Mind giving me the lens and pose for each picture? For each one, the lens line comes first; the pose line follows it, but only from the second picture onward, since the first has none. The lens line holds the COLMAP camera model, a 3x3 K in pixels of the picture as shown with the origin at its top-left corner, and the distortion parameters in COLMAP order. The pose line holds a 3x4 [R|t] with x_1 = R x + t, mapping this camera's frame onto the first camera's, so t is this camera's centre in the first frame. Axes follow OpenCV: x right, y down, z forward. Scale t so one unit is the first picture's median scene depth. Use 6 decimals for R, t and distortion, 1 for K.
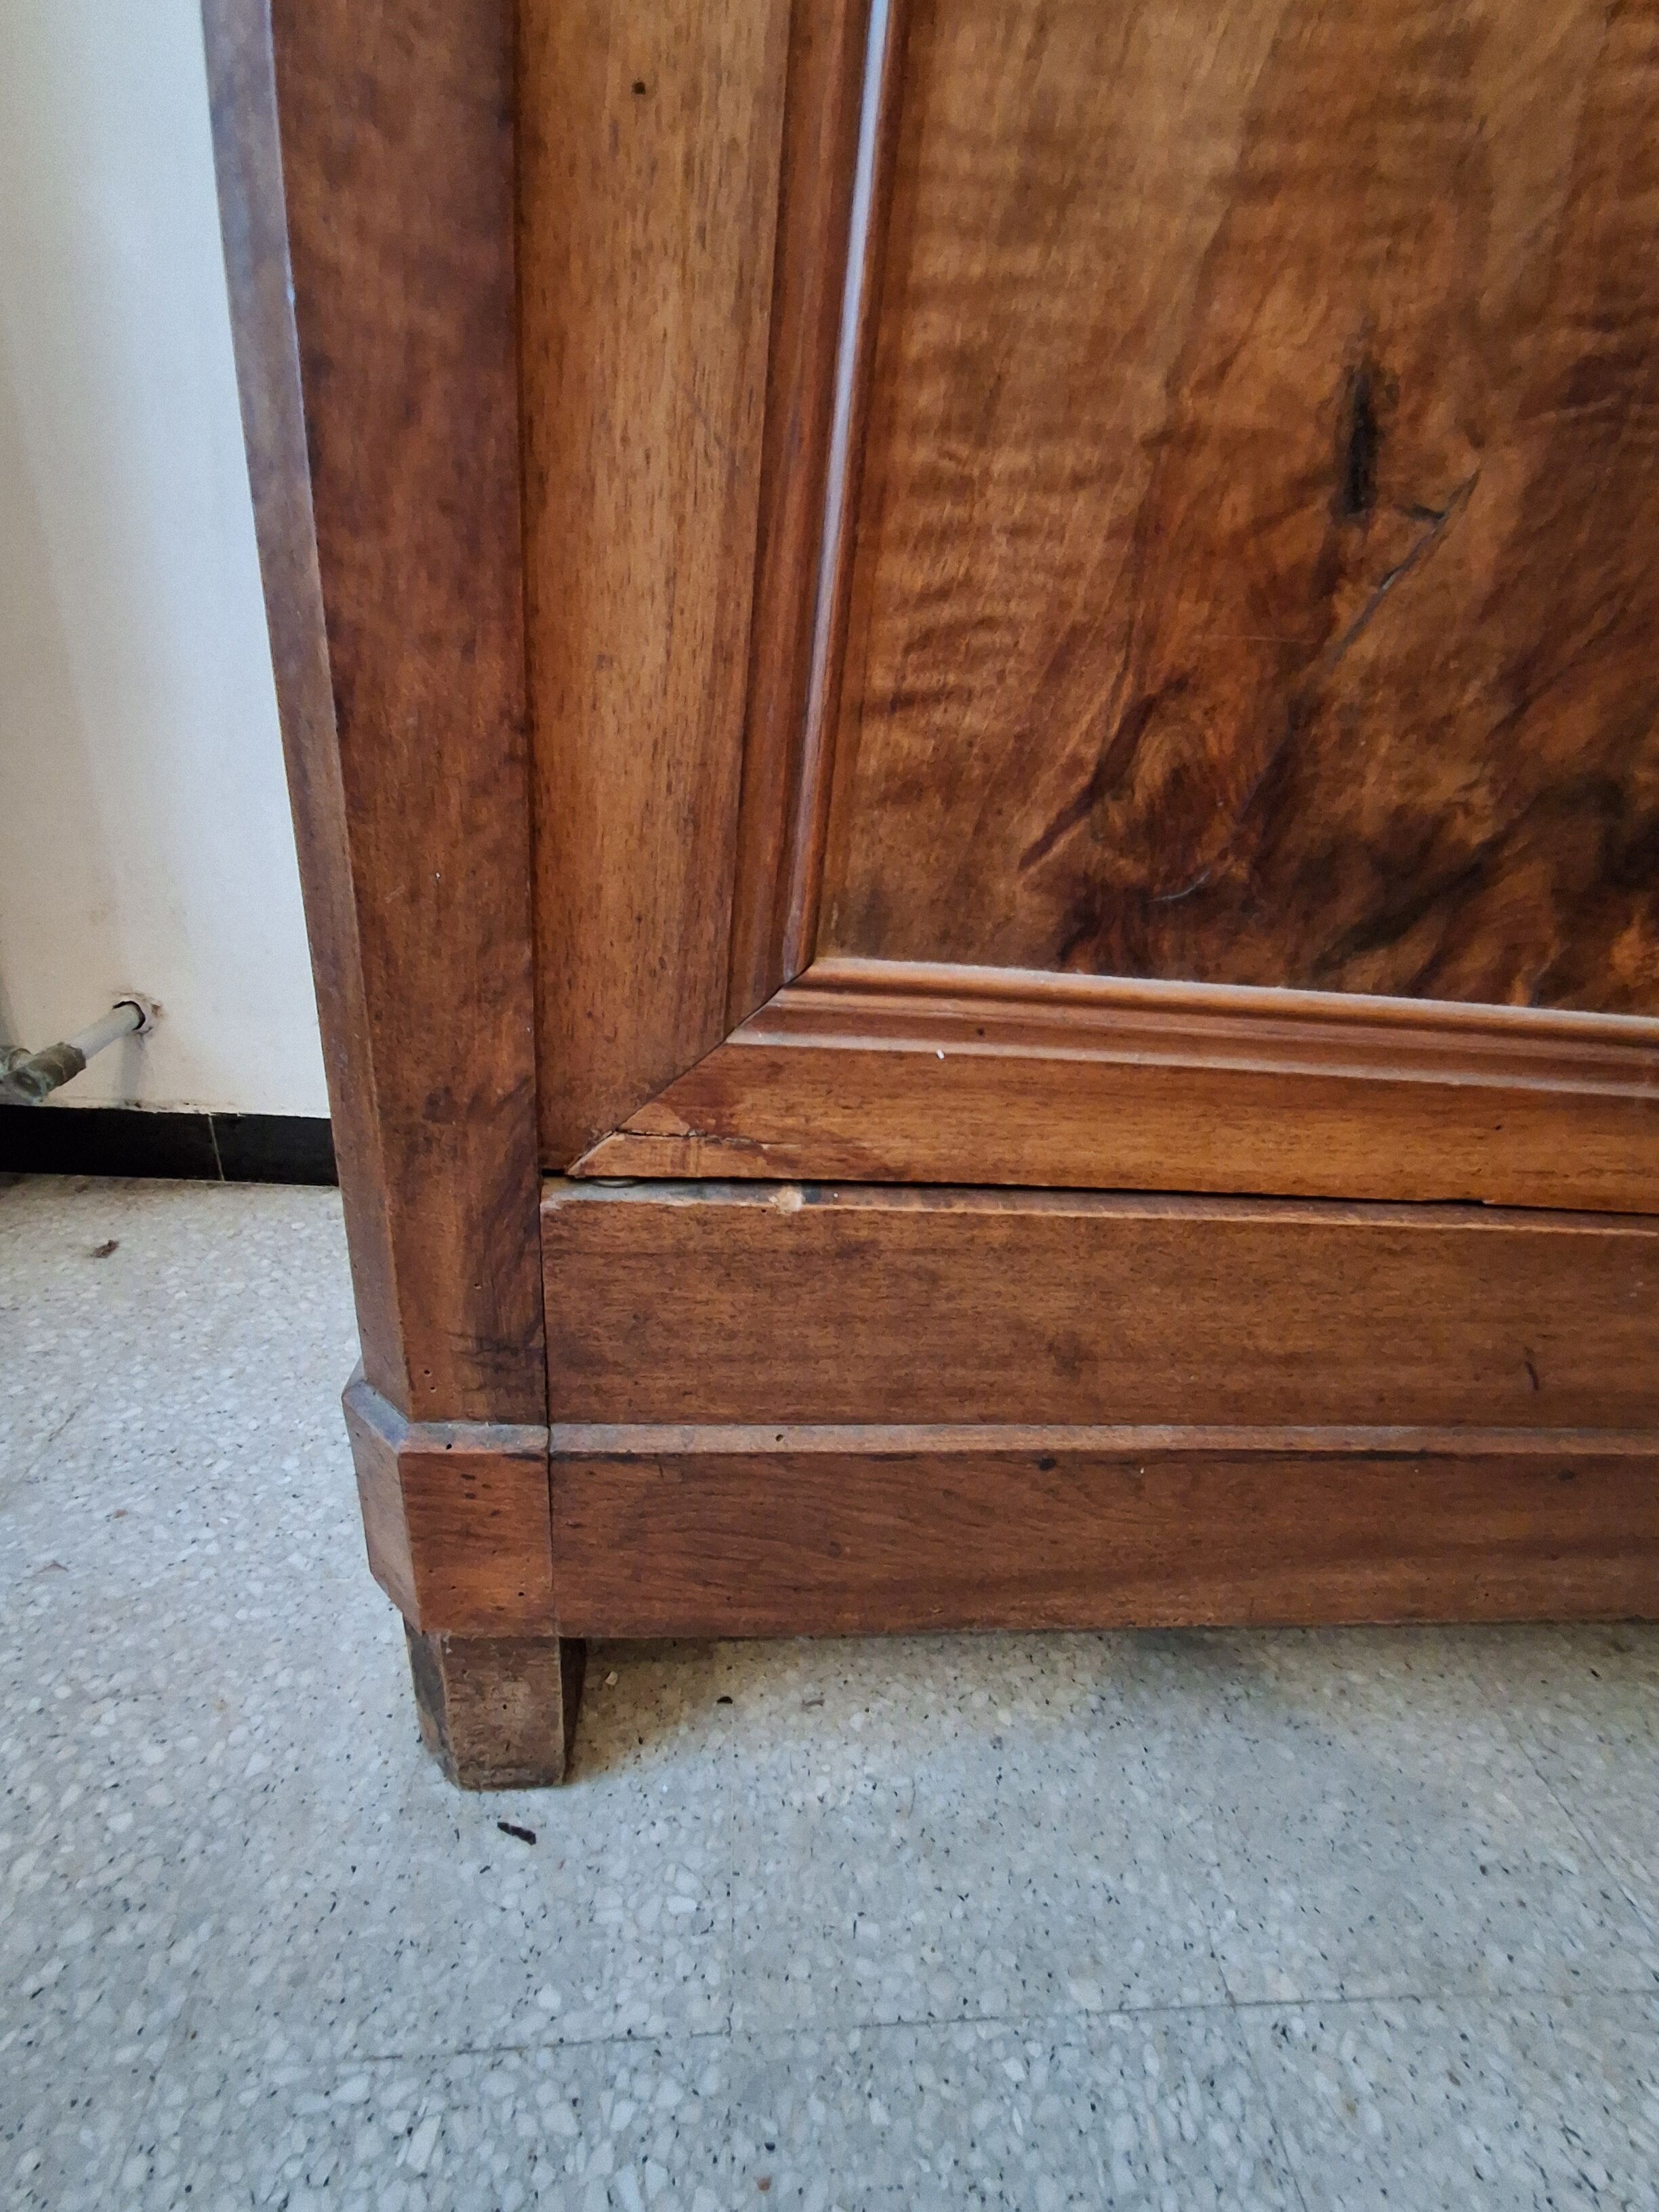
lens RADIAL K [[1000.2, 0, 850.8], [0, 1000.2, 1119.4], [0, 0, 1]] dist [0.004154, 0.000311]
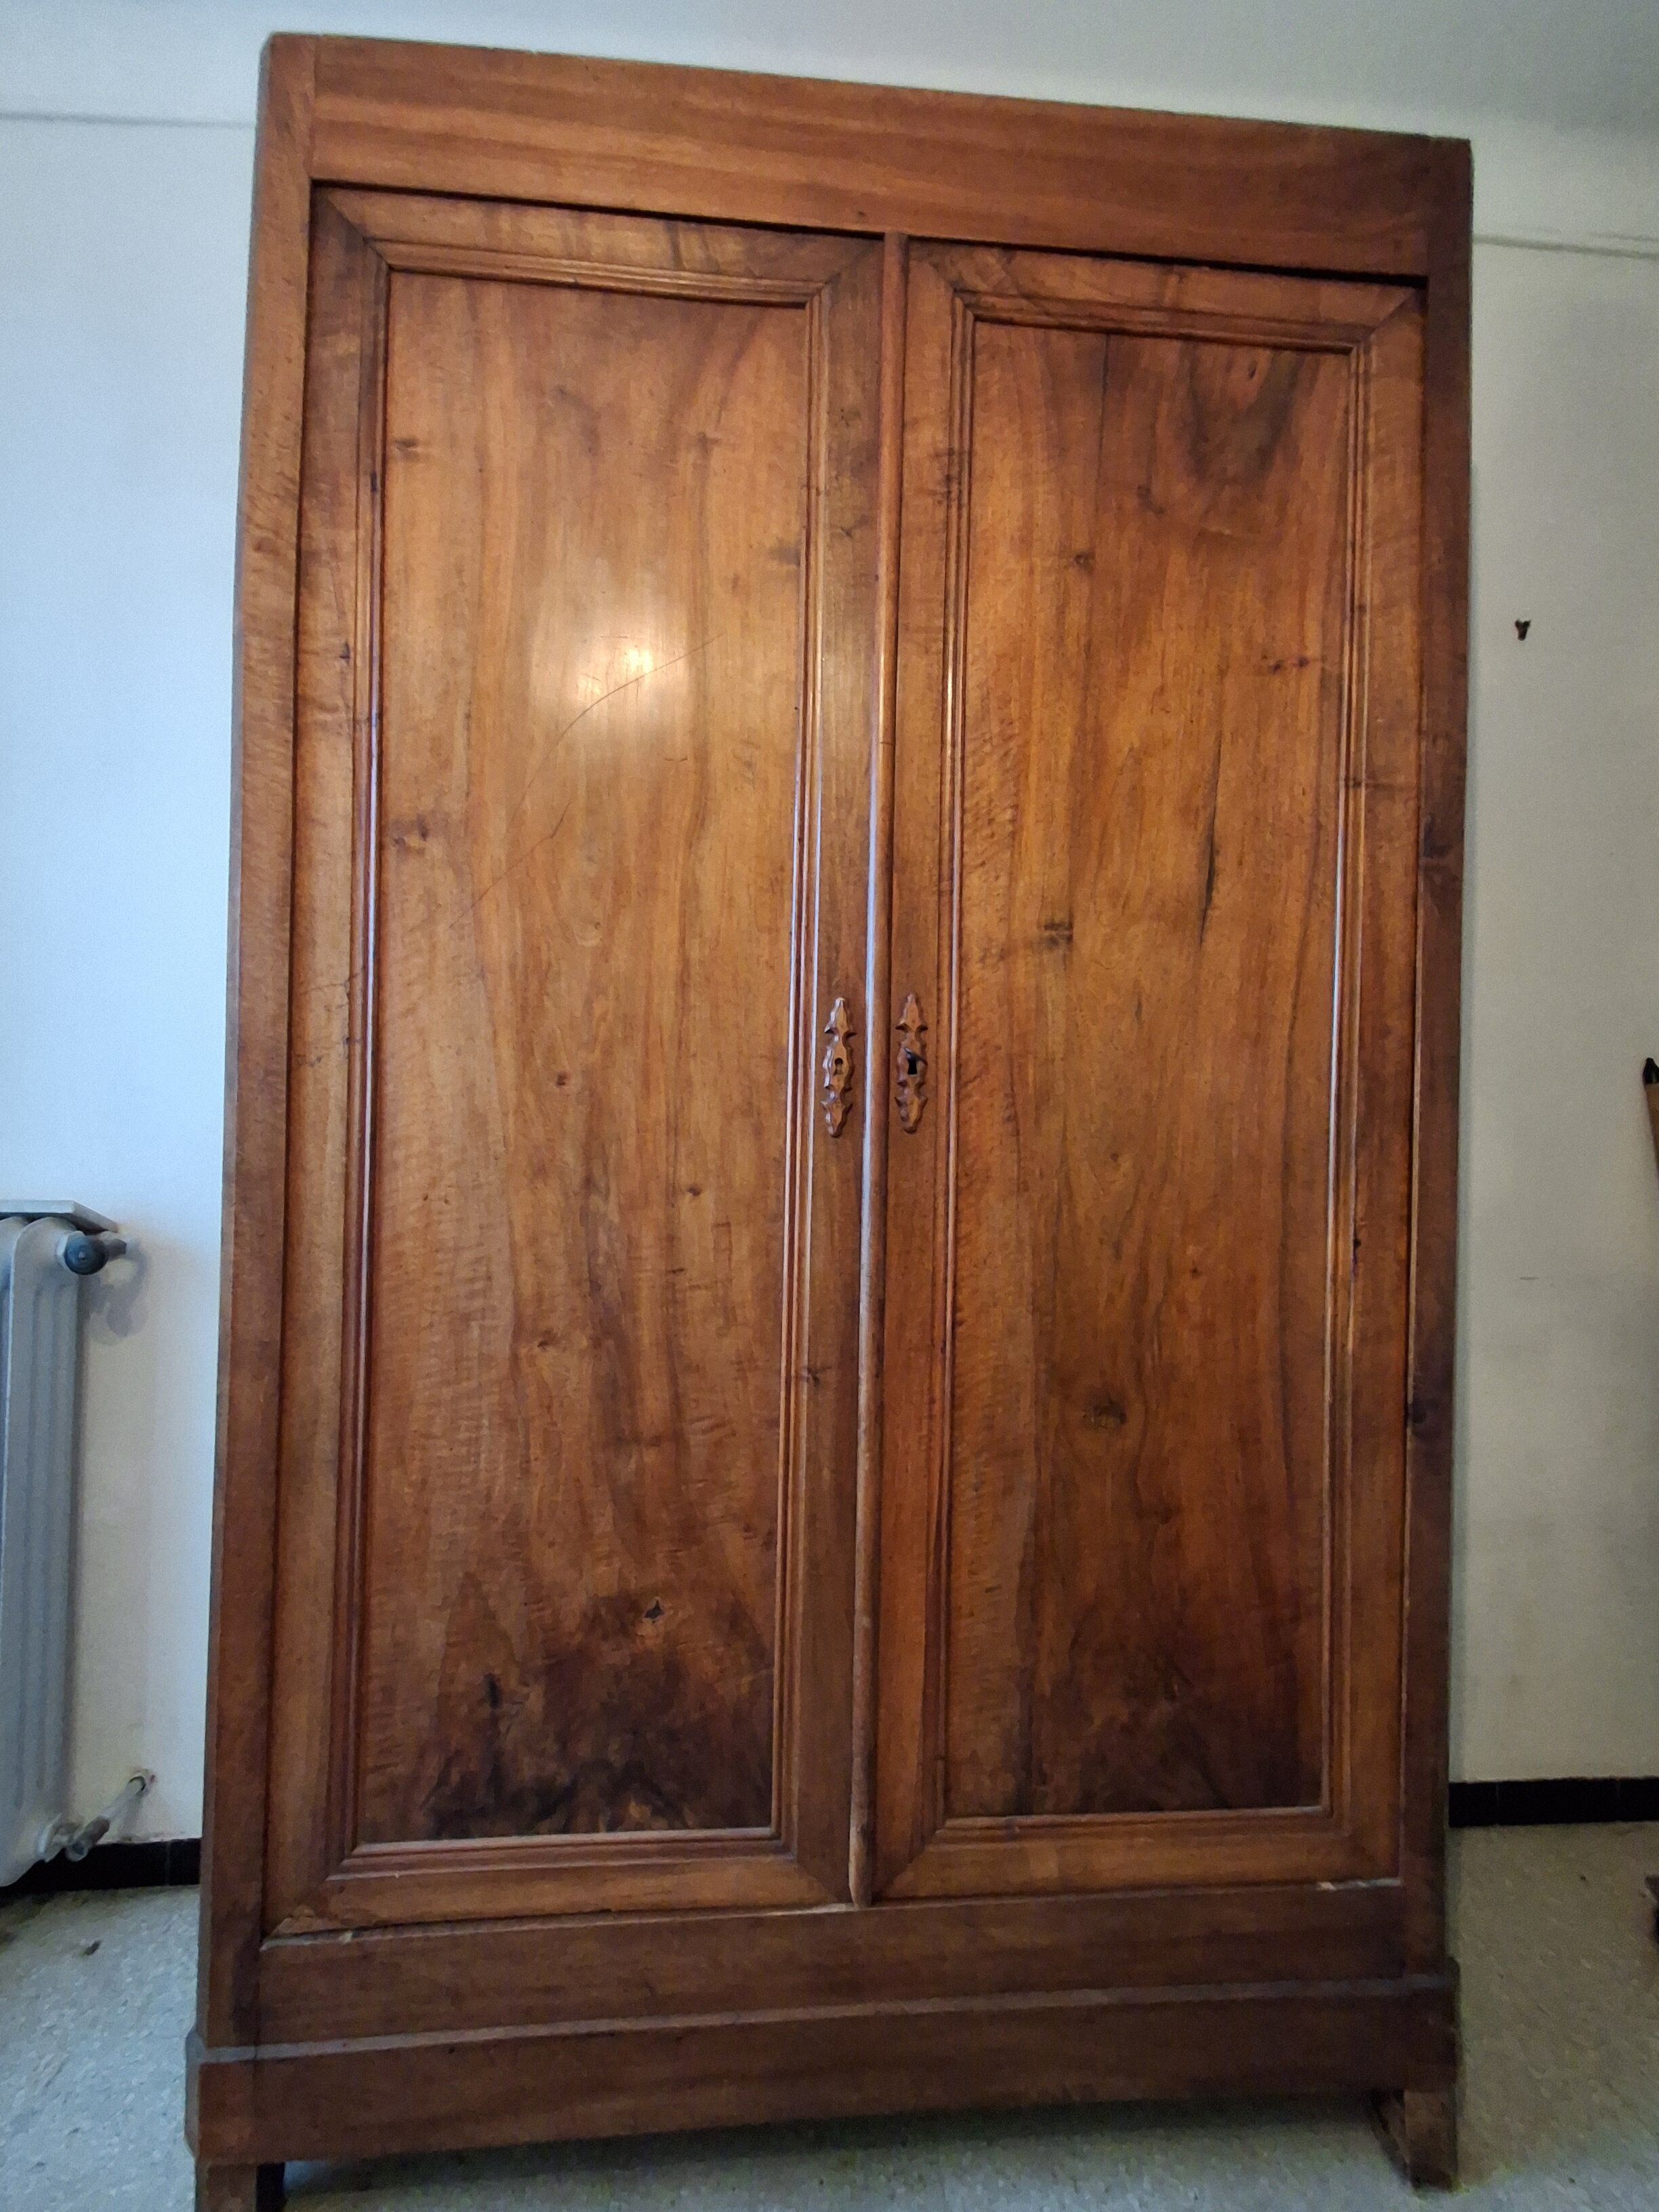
lens RADIAL K [[1000.2, 0, 840.1], [0, 1000.2, 1111.2], [0, 0, 1]] dist [0.004154, 0.000311]
pose [[0.995728, -0.091589, -0.011752, 1.694033], [0.076451, 0.889063, -0.451356, -0.658045], [0.051787, 0.448529, 0.892266, -2.744040]]
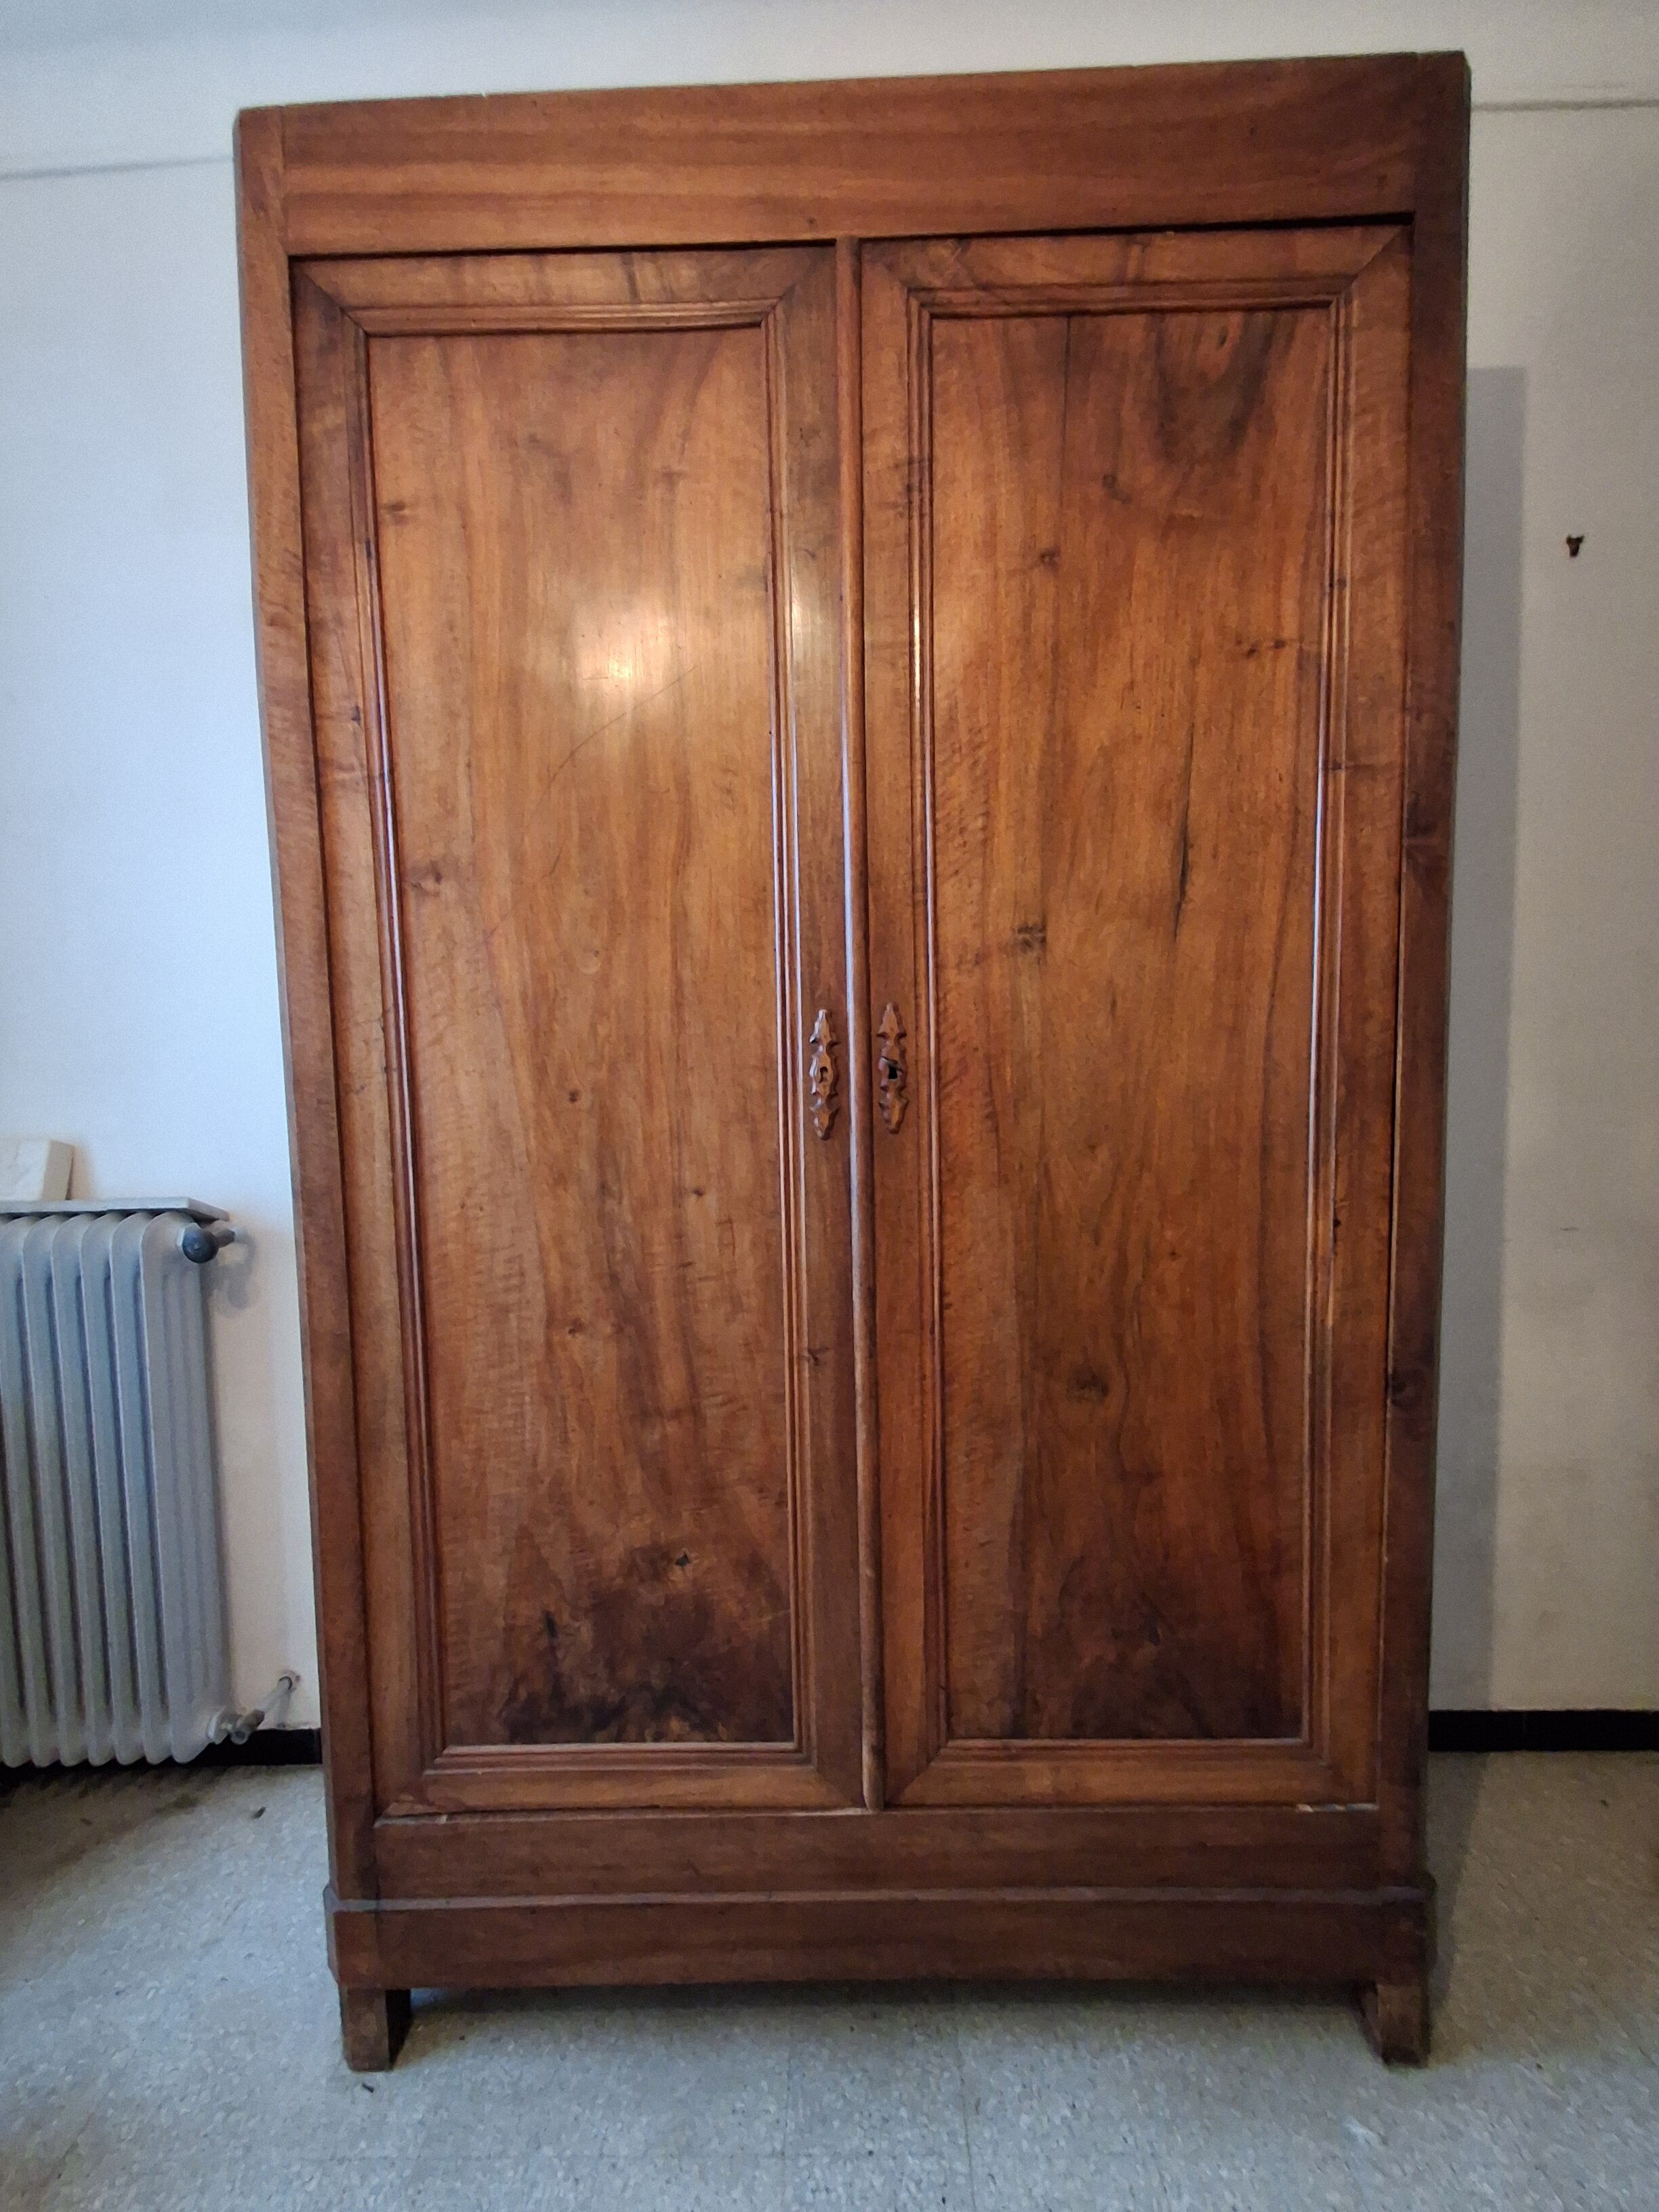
lens RADIAL K [[1000.2, 0, 840.9], [0, 1000.2, 1114.8], [0, 0, 1]] dist [0.004154, 0.000311]
pose [[0.985351, -0.122094, -0.119065, 2.109681], [0.067952, 0.921443, -0.382525, -0.785735], [0.156415, 0.368830, 0.916241, -3.033155]]
